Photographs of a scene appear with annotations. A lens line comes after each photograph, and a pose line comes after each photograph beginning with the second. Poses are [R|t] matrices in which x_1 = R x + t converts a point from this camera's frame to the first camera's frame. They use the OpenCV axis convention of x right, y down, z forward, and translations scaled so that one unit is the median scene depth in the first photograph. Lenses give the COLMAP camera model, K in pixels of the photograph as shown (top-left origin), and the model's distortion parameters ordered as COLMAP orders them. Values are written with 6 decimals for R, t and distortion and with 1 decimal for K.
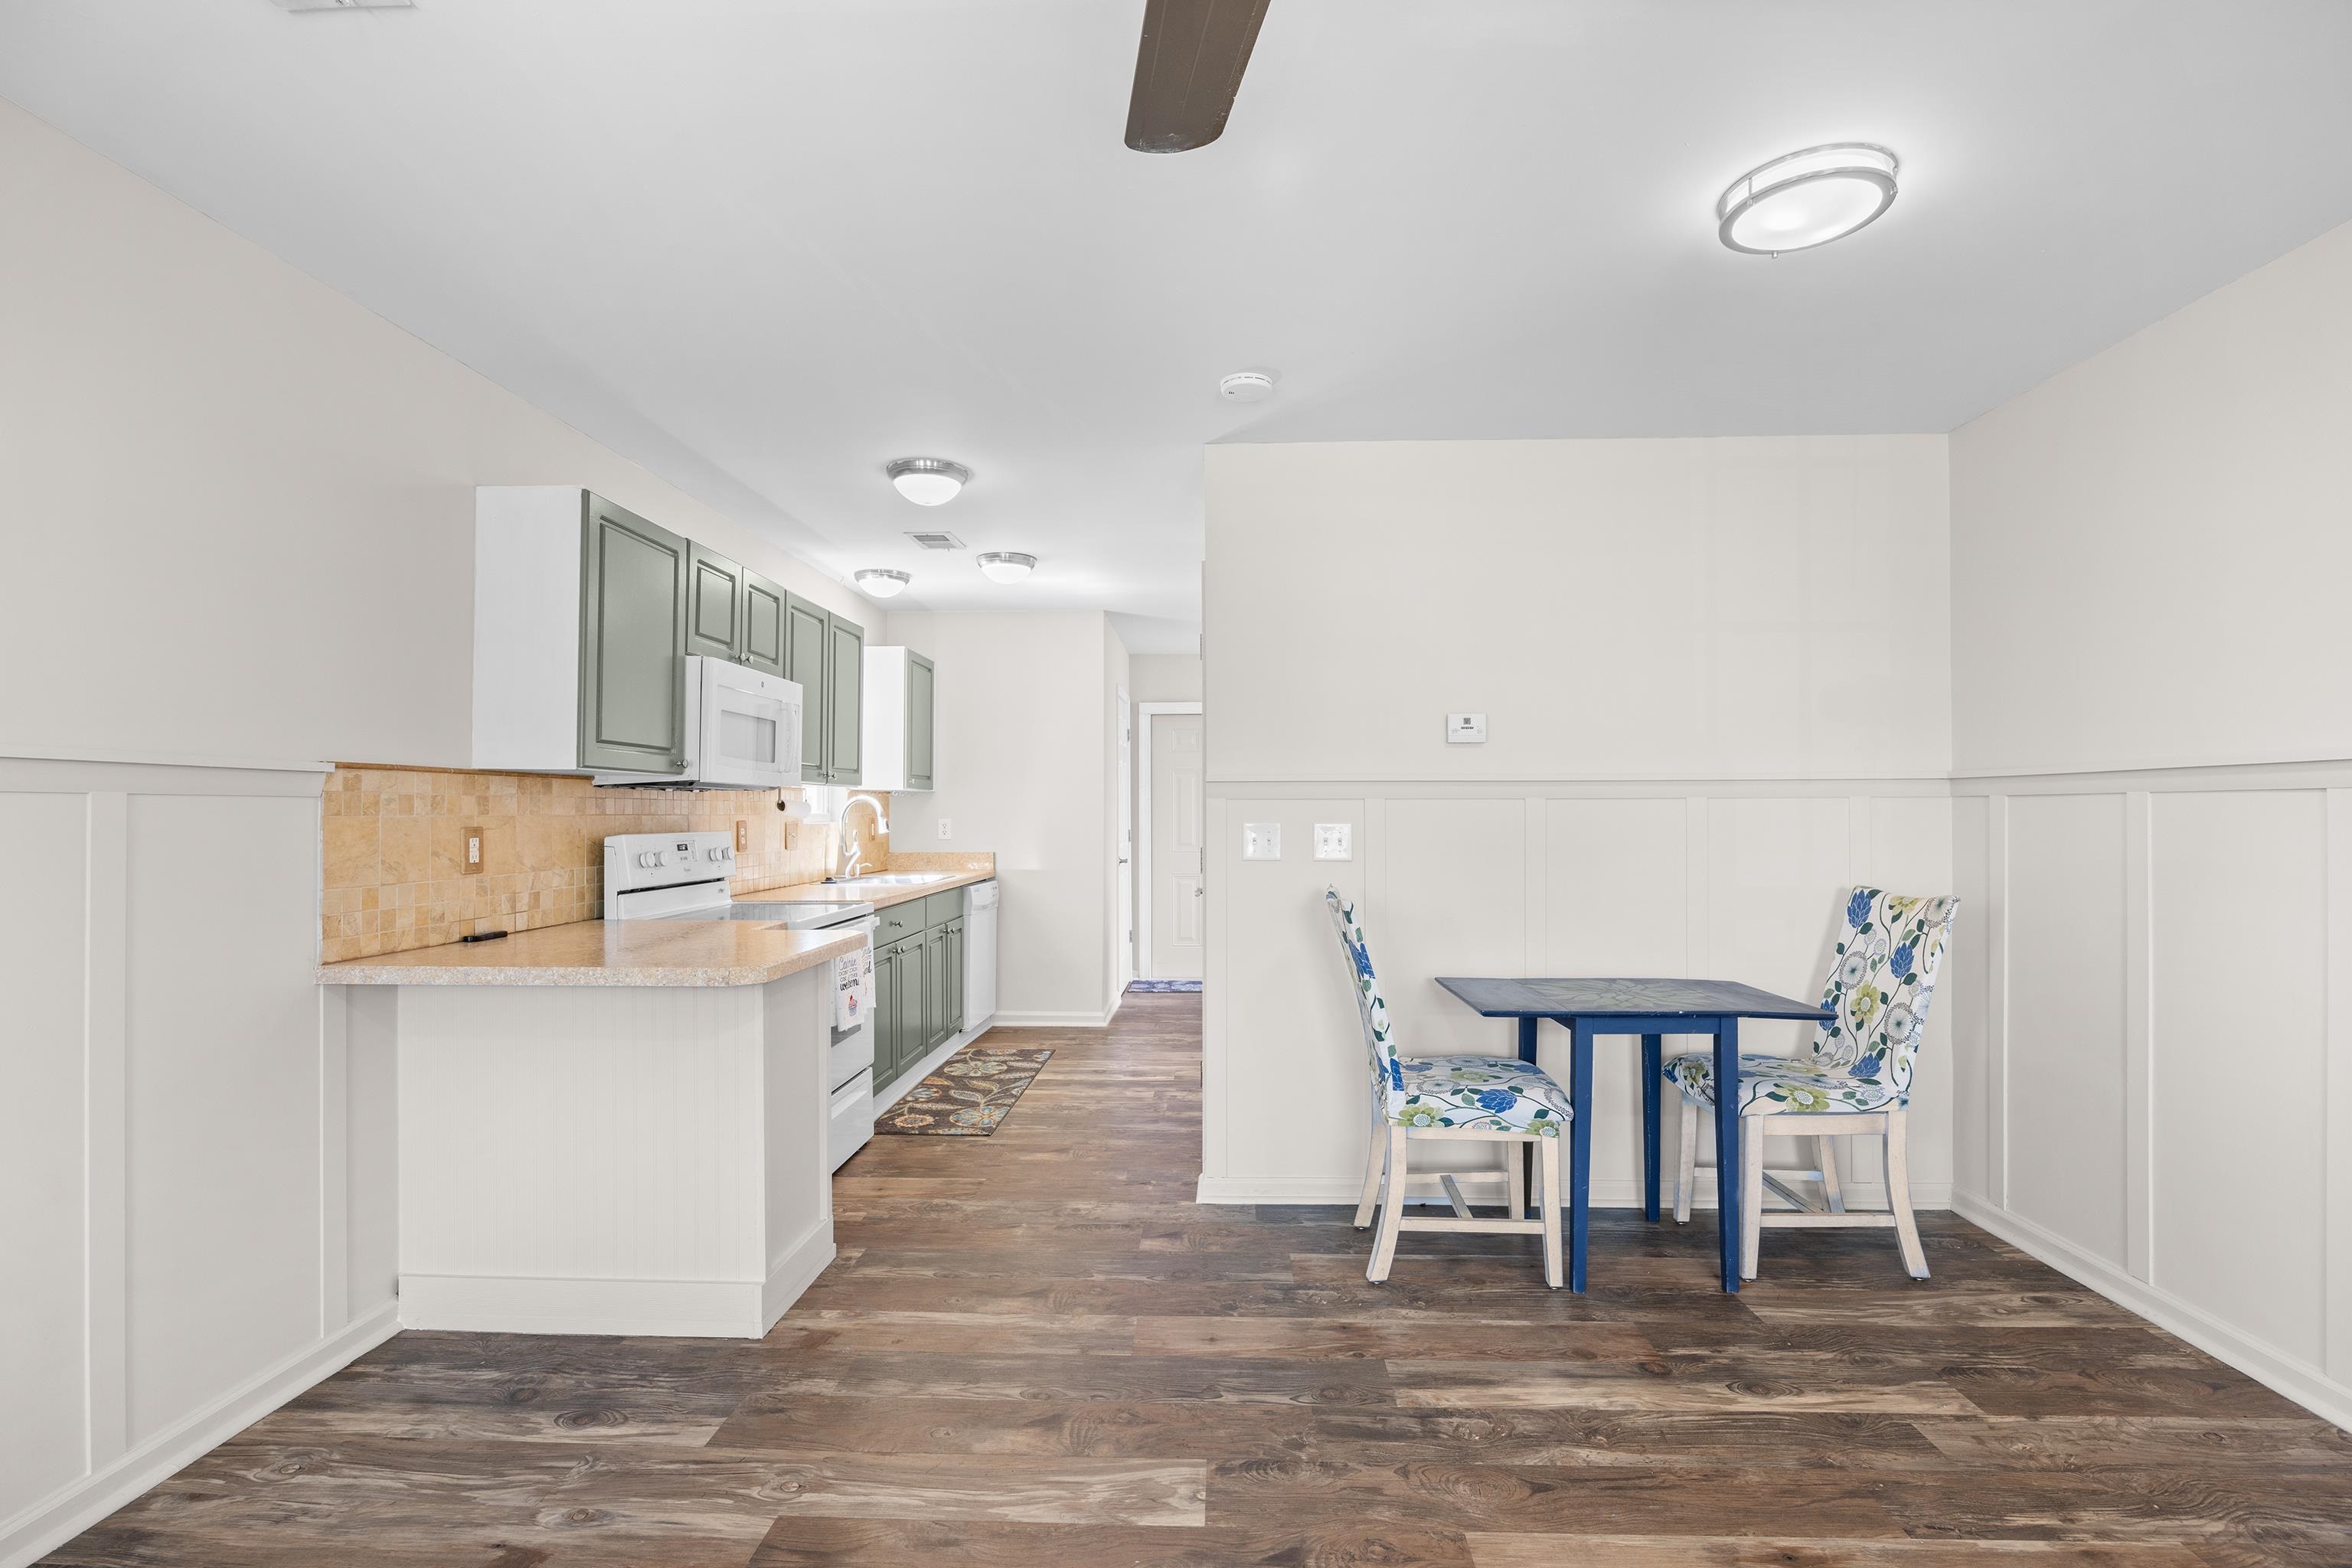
lens RADIAL K [[1088.5, 0, 1178.1], [0, 1088.5, 813.9], [0, 0, 1]] dist [-0.017578, 0.002072]
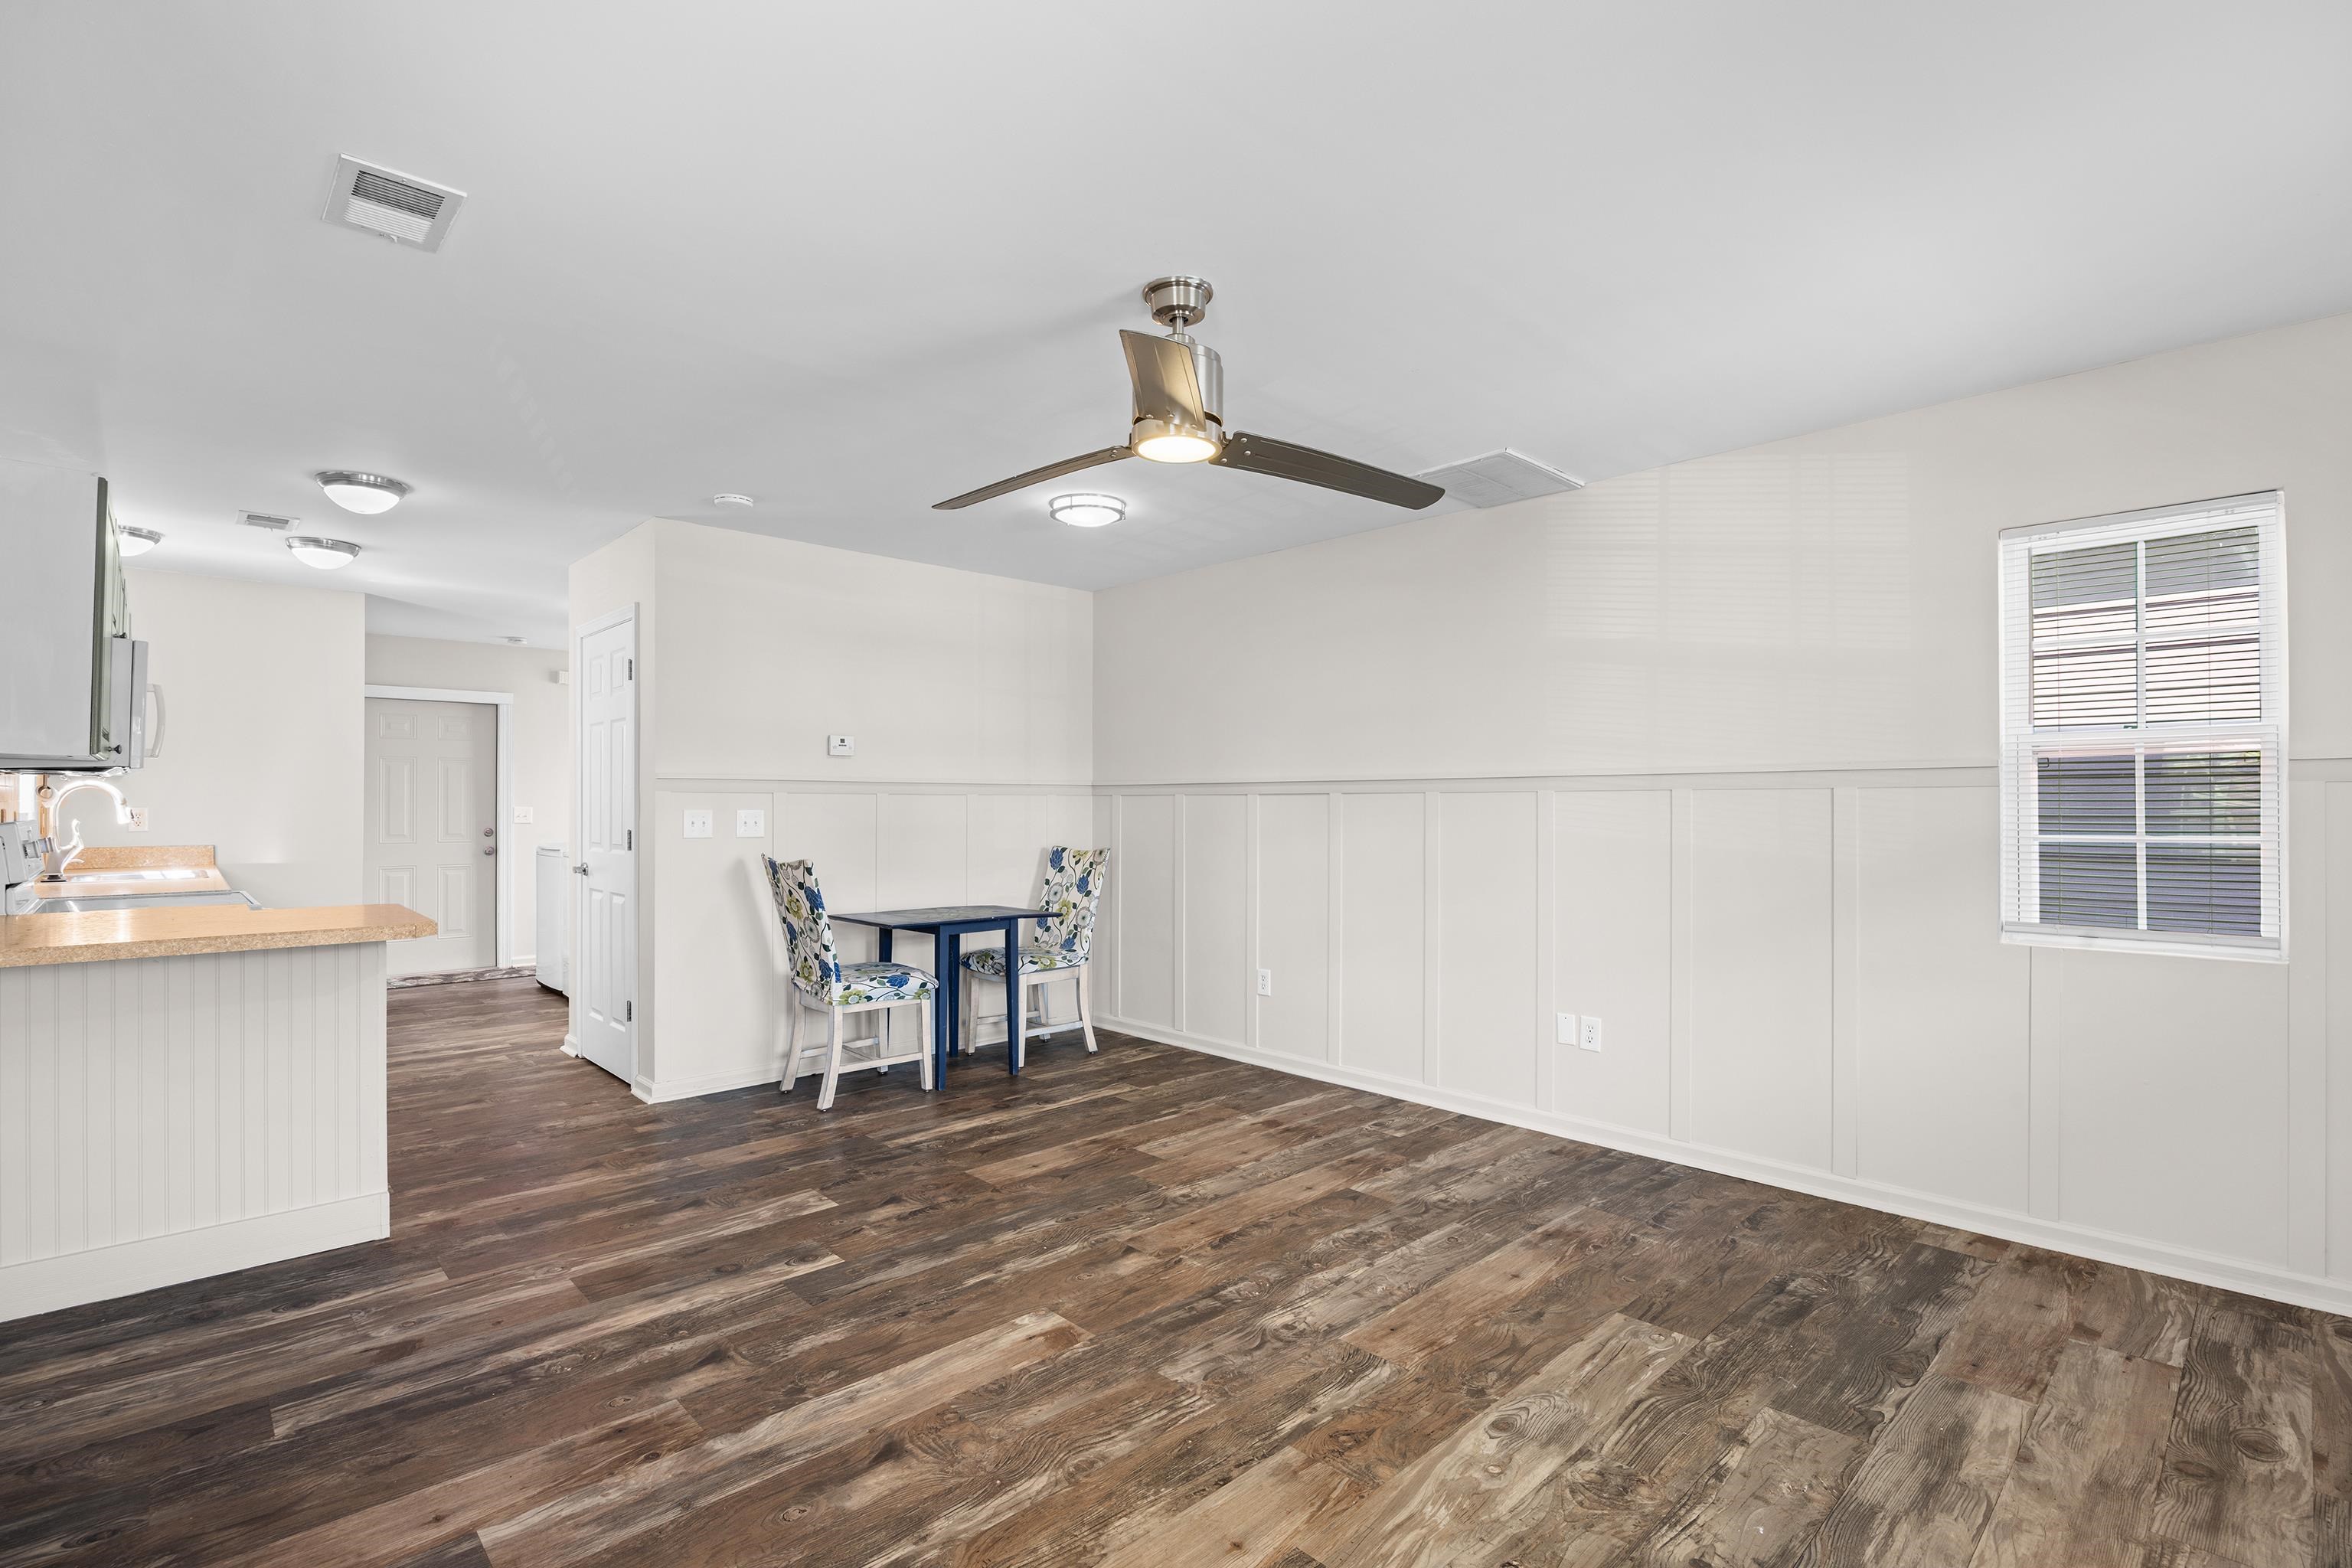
lens RADIAL K [[1088.5, 0, 1179.5], [0, 1088.5, 800.7], [0, 0, 1]] dist [-0.017578, 0.002072]
pose [[0.689797, 0.006051, 0.723977, -0.540027], [-0.002645, 0.999979, -0.005837, 0.003710], [-0.723998, 0.002111, 0.689799, -0.386092]]
